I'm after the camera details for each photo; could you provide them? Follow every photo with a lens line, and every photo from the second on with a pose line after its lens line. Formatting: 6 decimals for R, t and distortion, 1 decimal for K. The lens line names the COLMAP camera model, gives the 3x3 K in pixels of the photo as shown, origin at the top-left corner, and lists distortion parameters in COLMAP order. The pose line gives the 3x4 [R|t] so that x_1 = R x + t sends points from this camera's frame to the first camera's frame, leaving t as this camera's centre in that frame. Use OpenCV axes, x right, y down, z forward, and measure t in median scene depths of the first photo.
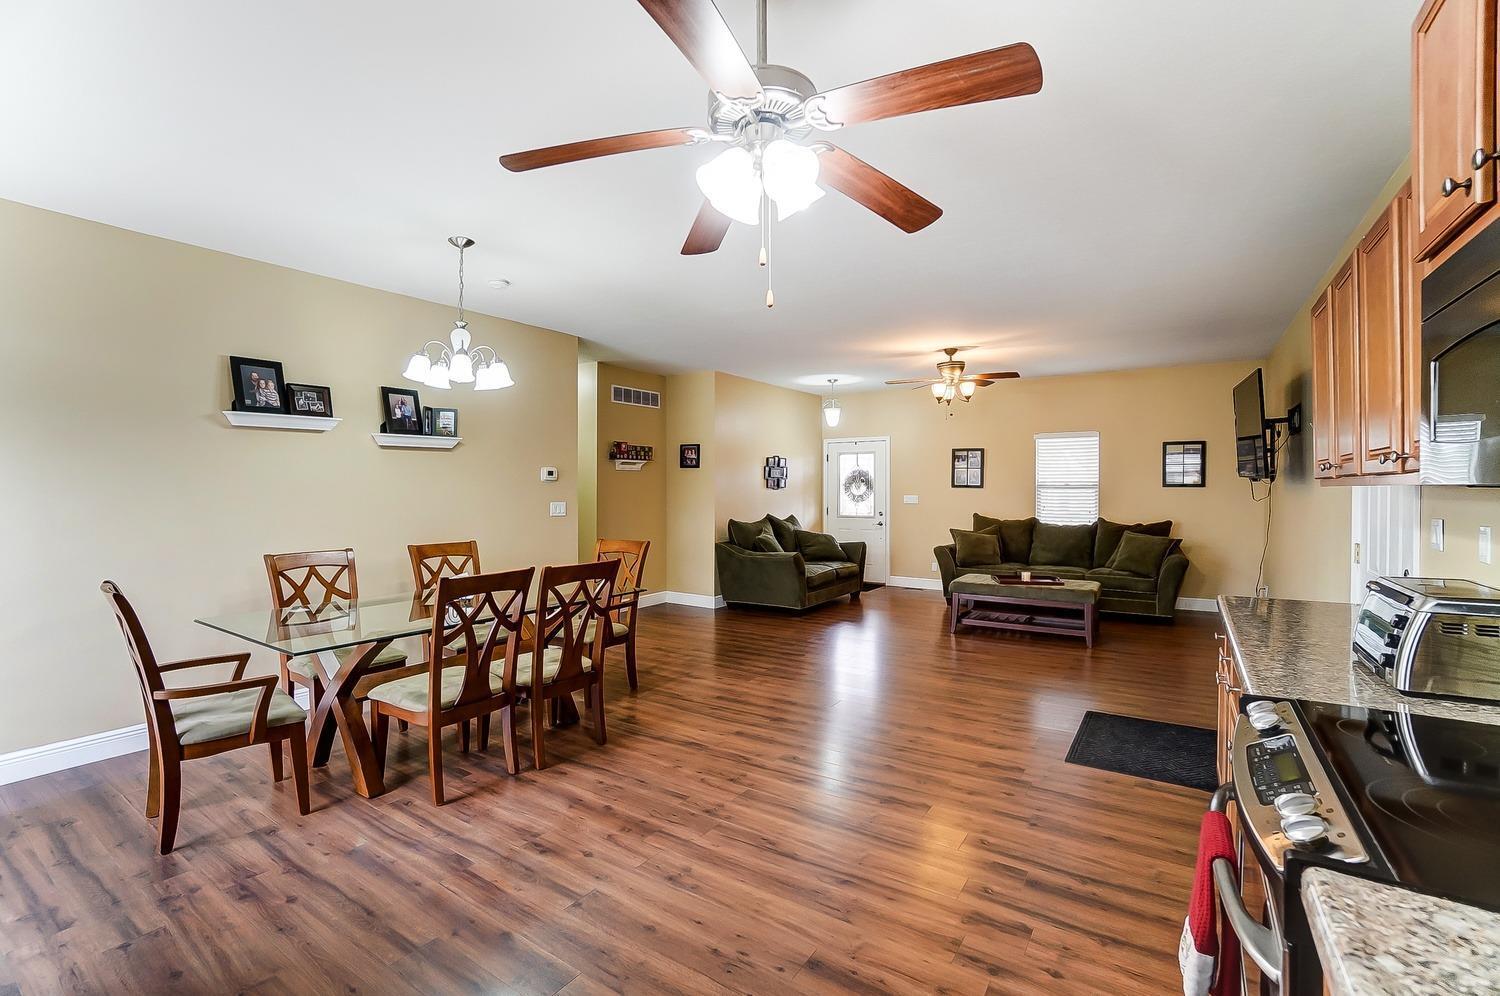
lens RADIAL K [[668.3, 0, 749.3], [0, 668.3, 496.6], [0, 0, 1]] dist [-0.034462, 0.000037]
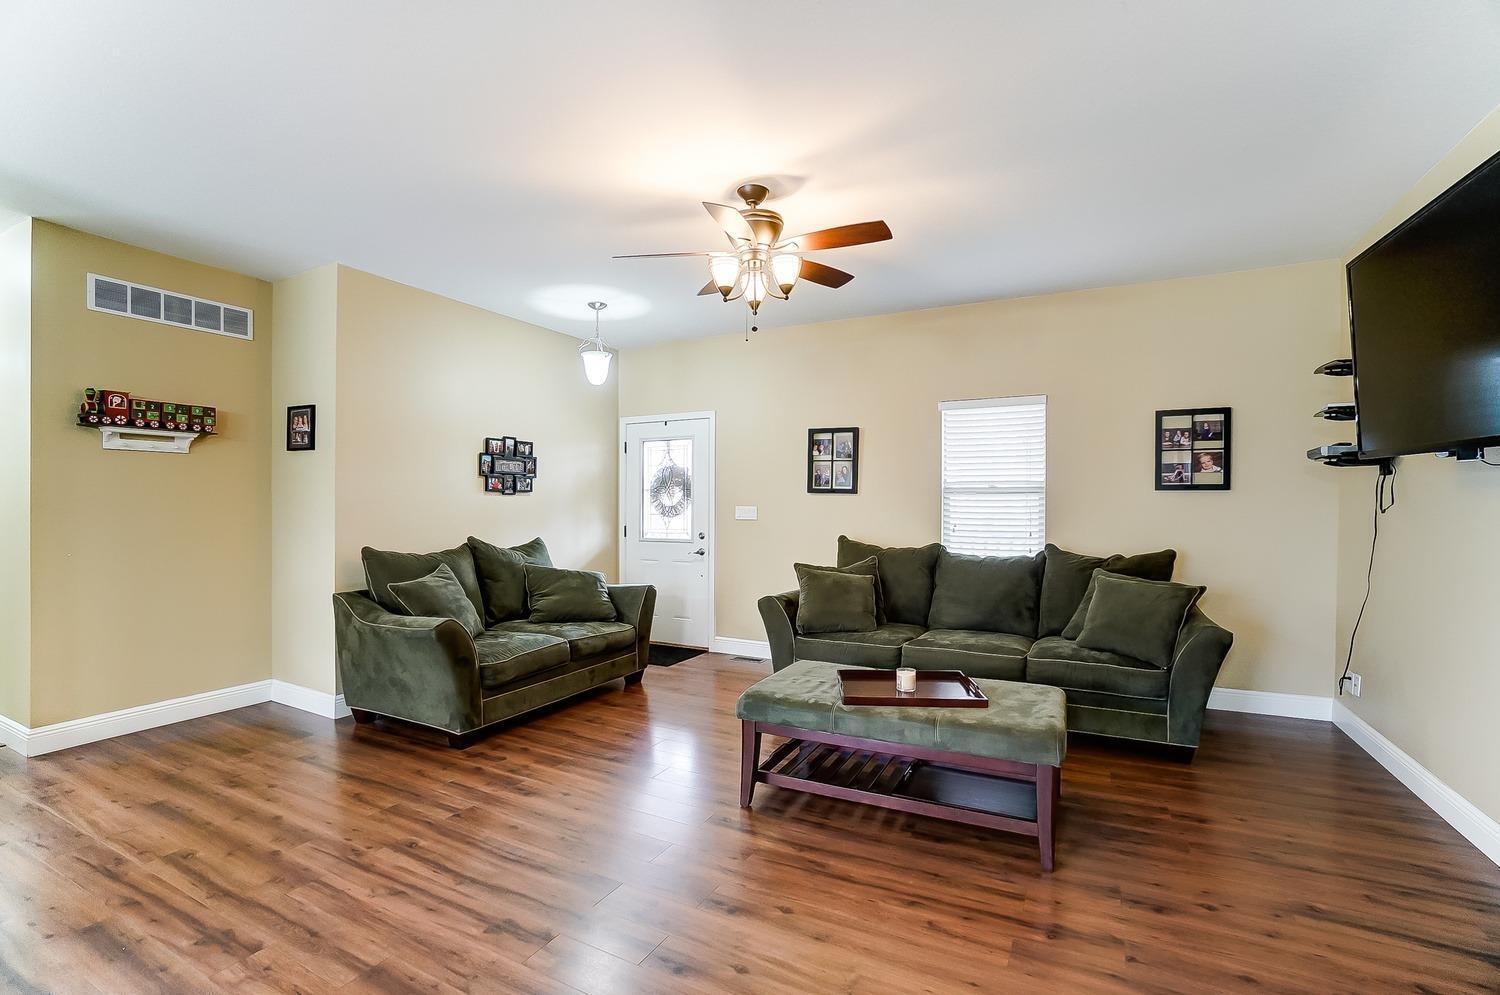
lens RADIAL K [[668.3, 0, 746.3], [0, 668.3, 507.4], [0, 0, 1]] dist [-0.034462, 0.000037]
pose [[0.995728, 0.004163, 0.092239, 0.212667], [-0.002970, 0.999910, -0.013062, 0.008133], [-0.092285, 0.012733, 0.995651, 0.444738]]
